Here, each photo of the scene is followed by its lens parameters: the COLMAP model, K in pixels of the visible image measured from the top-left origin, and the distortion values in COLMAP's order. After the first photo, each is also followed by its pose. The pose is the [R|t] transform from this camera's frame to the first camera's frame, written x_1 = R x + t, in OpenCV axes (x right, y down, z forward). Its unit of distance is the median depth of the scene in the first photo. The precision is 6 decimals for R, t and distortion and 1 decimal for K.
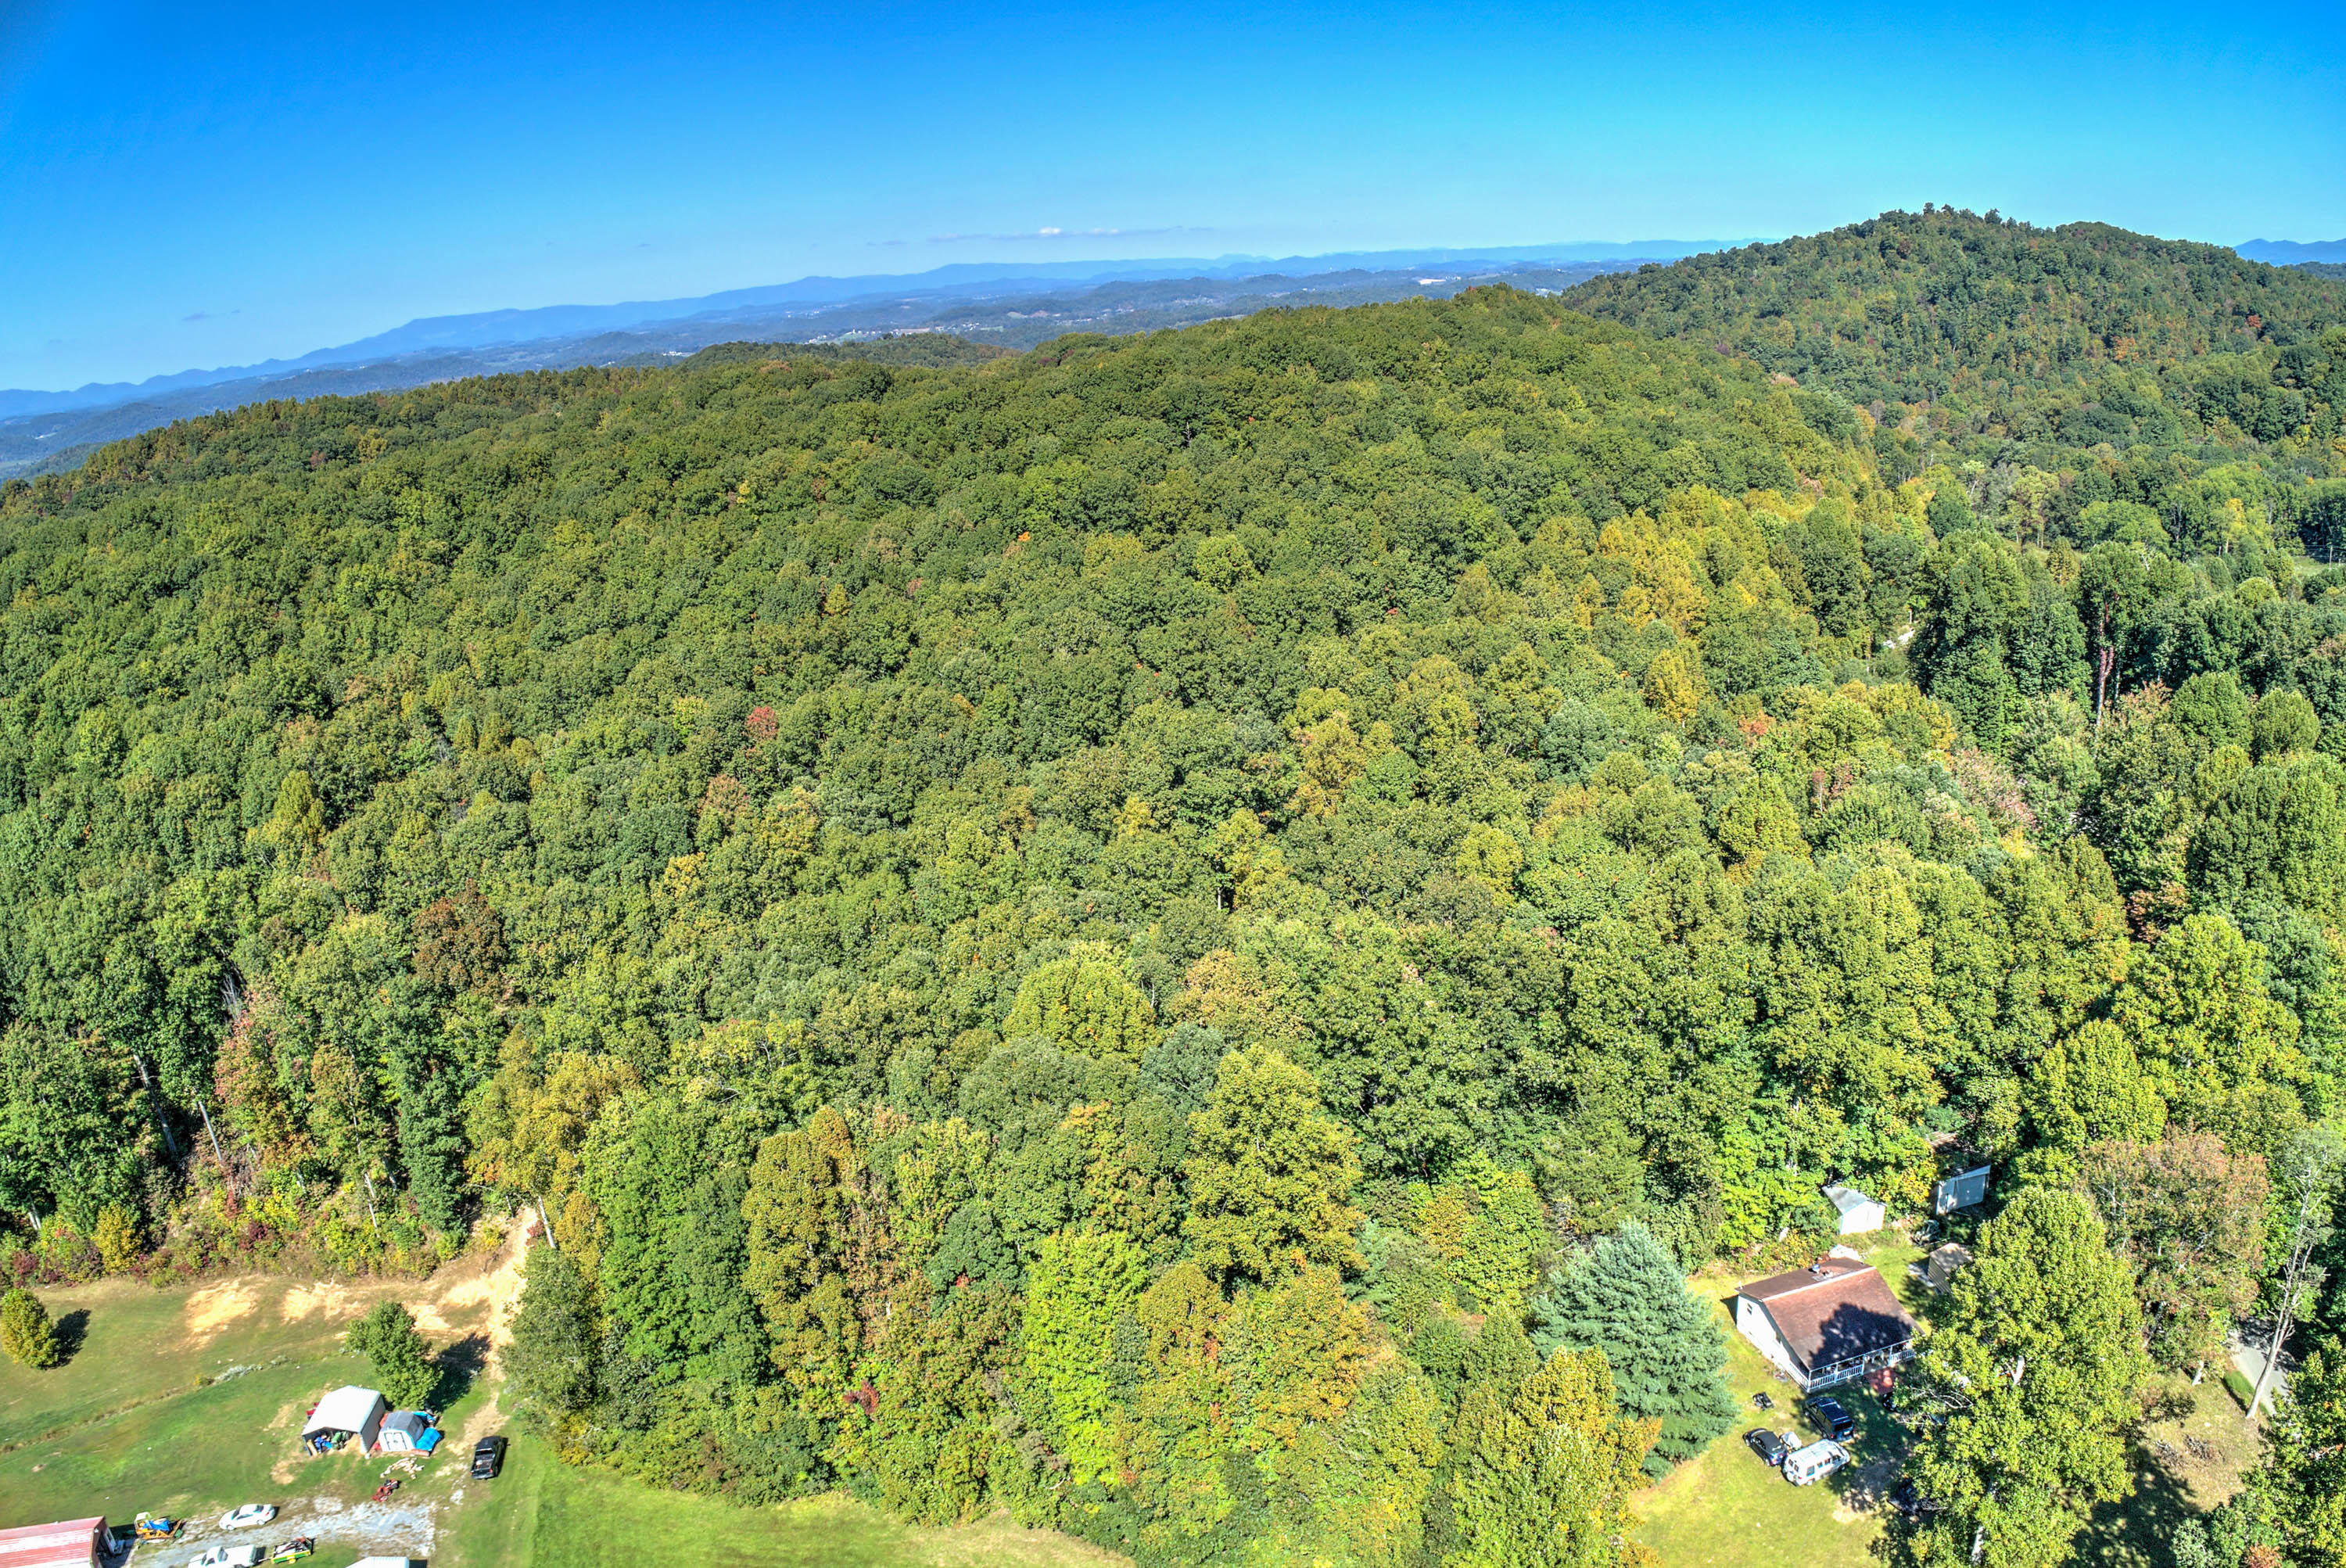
lens RADIAL K [[1697.6, 0, 1180.2], [0, 1697.6, 794.1], [0, 0, 1]] dist [-0.251980, 0.076089]
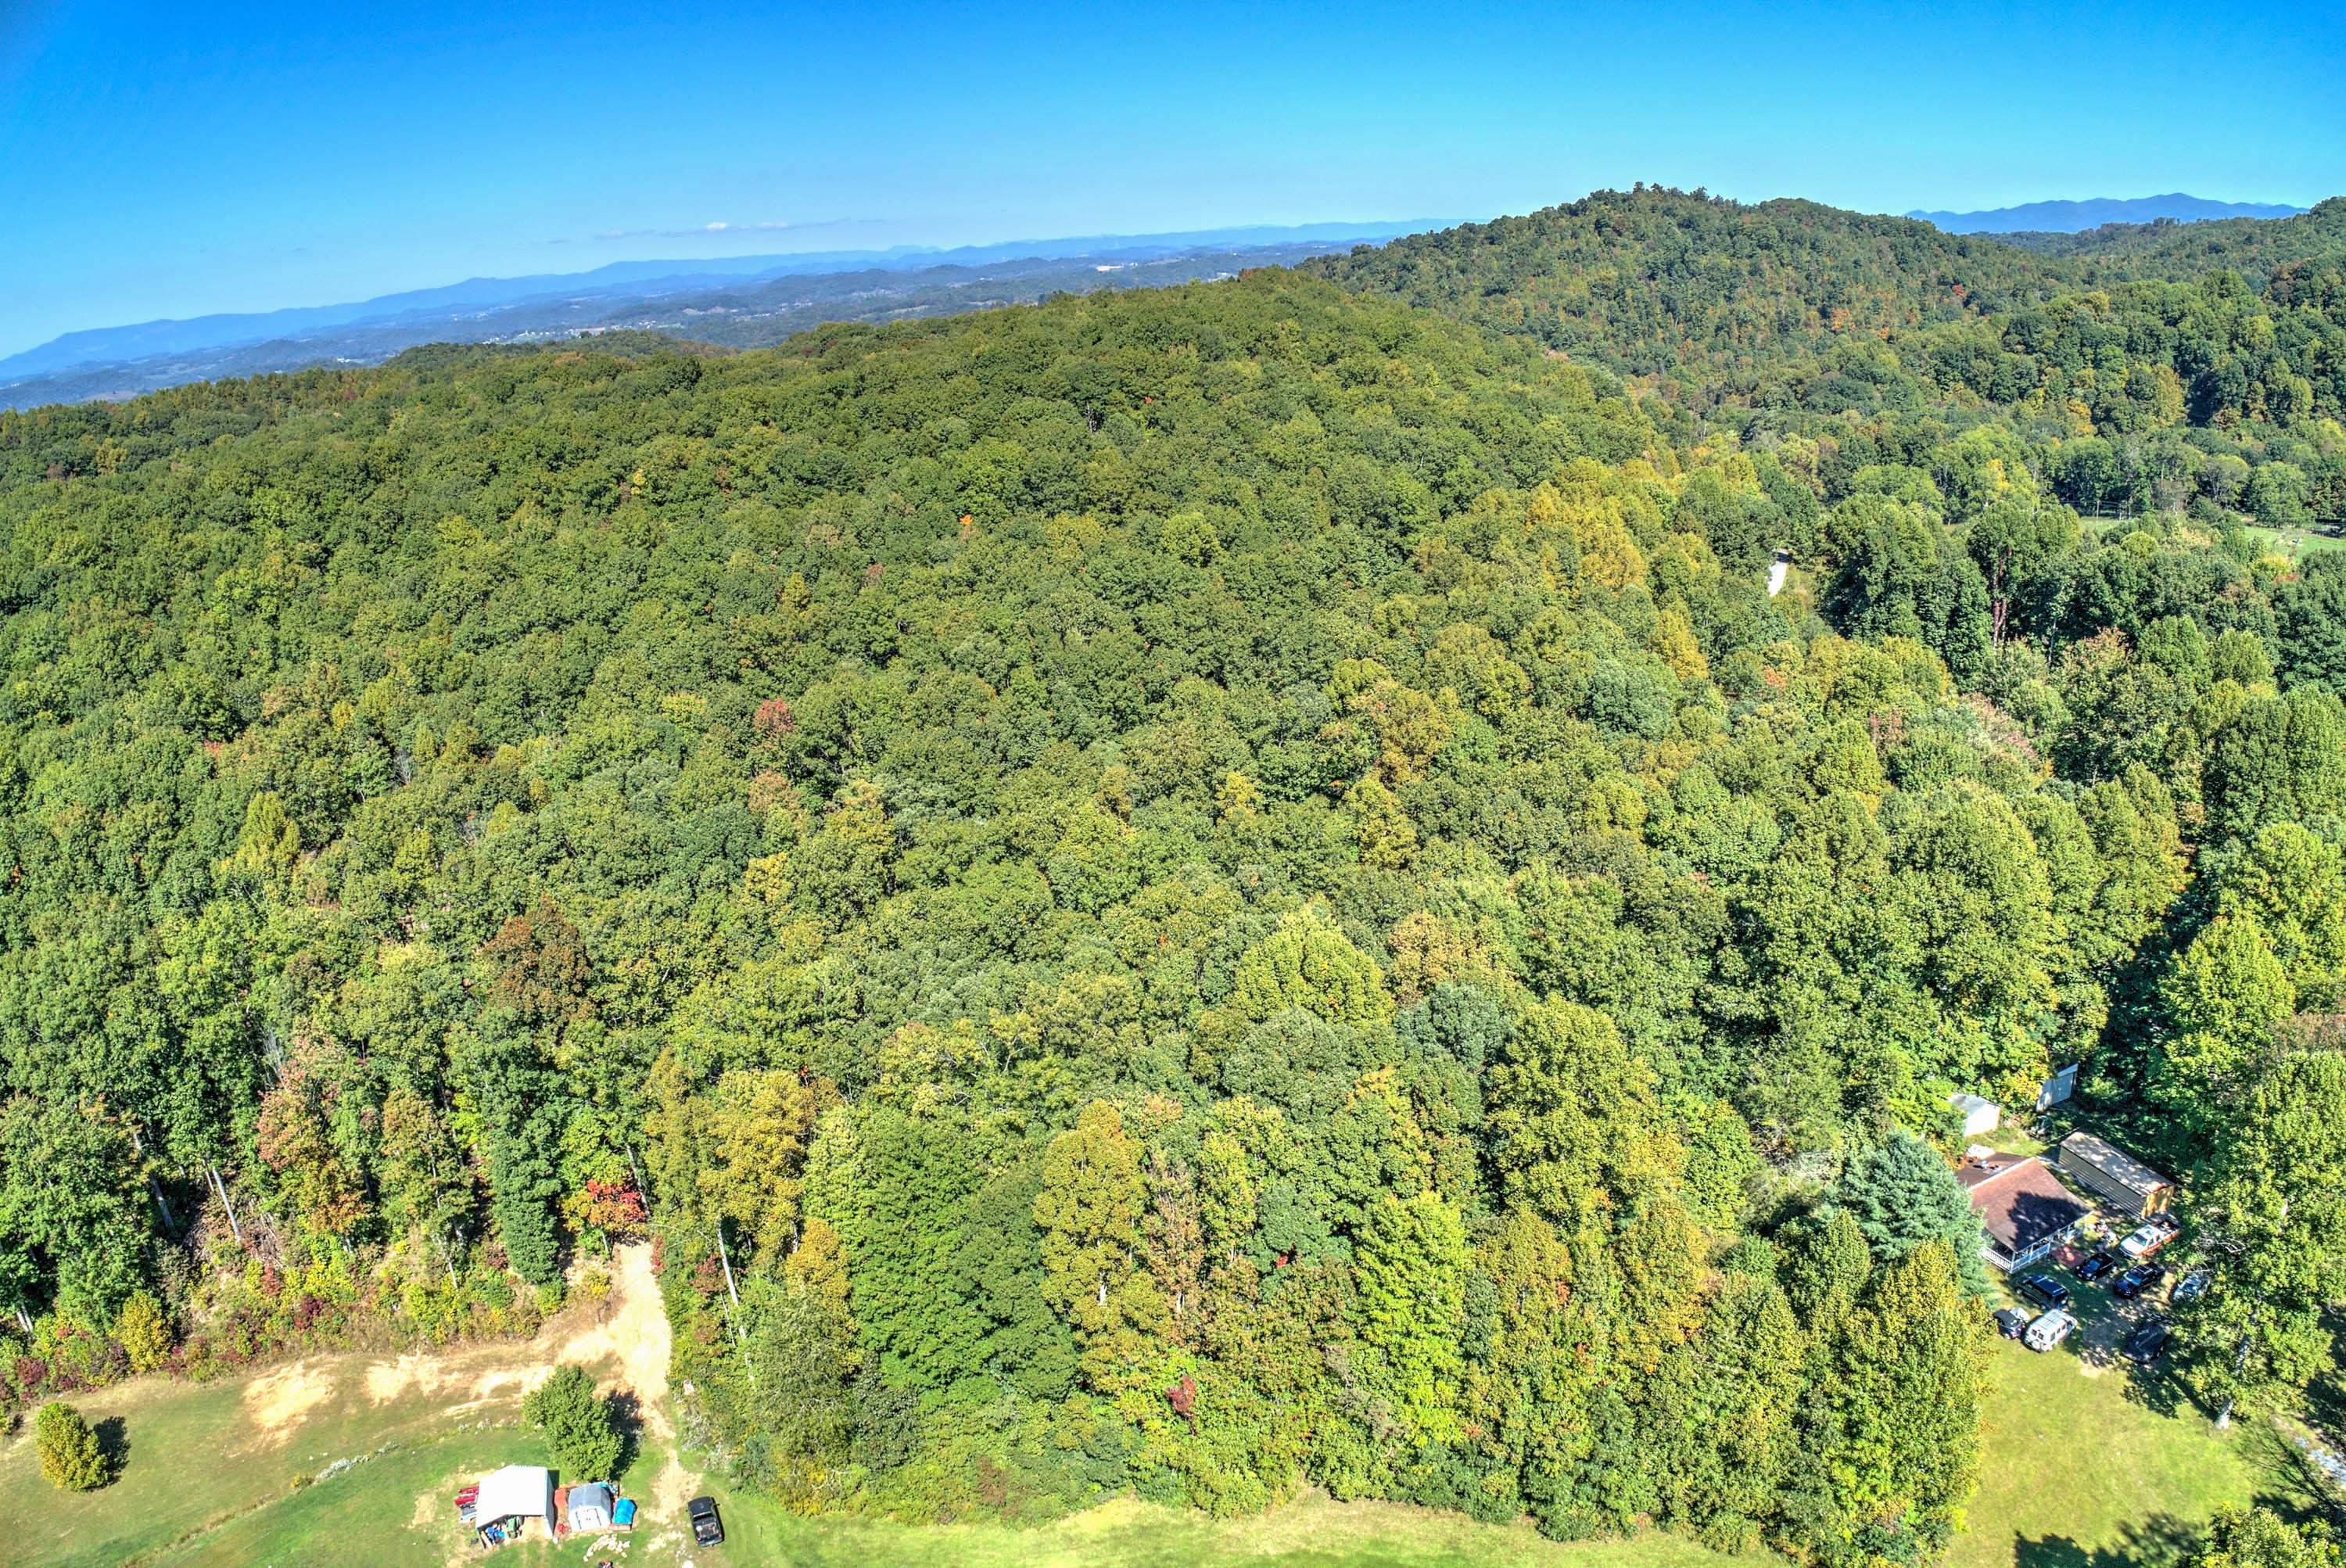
lens RADIAL K [[1697.6, 0, 1180.2], [0, 1697.6, 794.1], [0, 0, 1]] dist [-0.251980, 0.076089]
pose [[0.981413, -0.049734, 0.185350, -0.183820], [0.048547, 0.998761, 0.010940, 0.001834], [-0.185665, -0.001738, 0.982612, 0.020851]]
